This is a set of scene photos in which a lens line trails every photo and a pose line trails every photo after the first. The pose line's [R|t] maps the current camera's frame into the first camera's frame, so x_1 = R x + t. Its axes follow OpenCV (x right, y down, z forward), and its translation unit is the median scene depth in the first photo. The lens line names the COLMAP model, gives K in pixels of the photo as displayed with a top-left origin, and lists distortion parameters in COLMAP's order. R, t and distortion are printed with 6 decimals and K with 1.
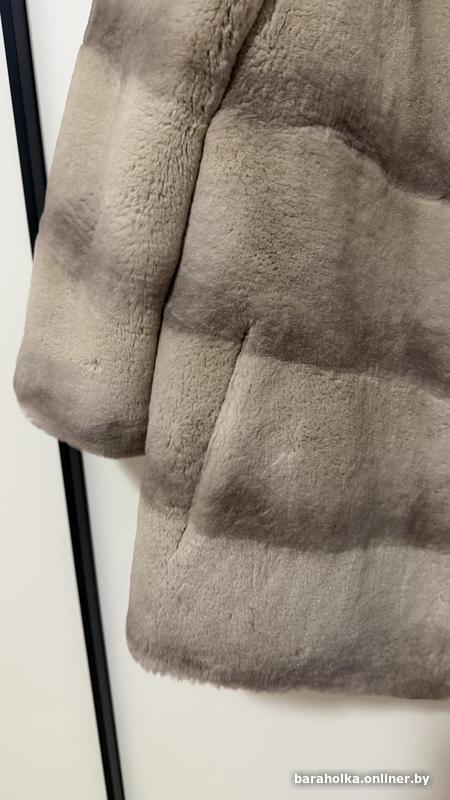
lens RADIAL K [[520.0, 0, 225.0], [0, 520.0, 400.0], [0, 0, 1]] dist [0.006425, 0.002809]
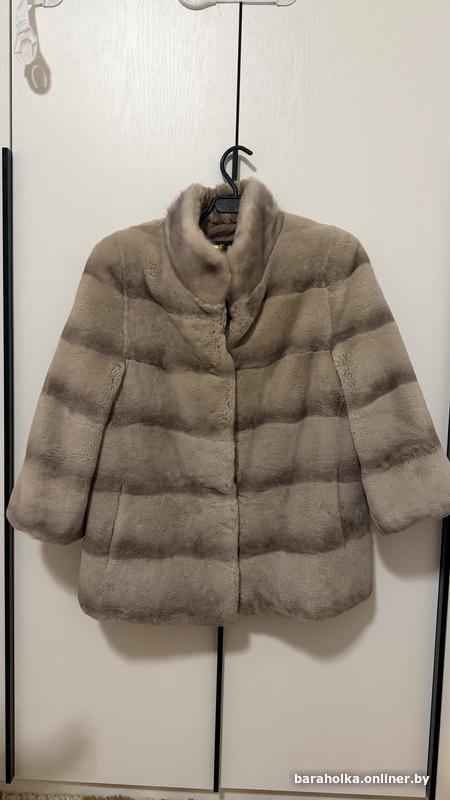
lens RADIAL K [[520.0, 0, 225.0], [0, 520.0, 400.0], [0, 0, 1]] dist [0.006425, 0.002809]
pose [[0.975424, -0.118832, 0.185546, 0.125535], [0.162572, 0.956552, -0.242031, 0.210133], [-0.148724, 0.266248, 0.952362, -2.080143]]
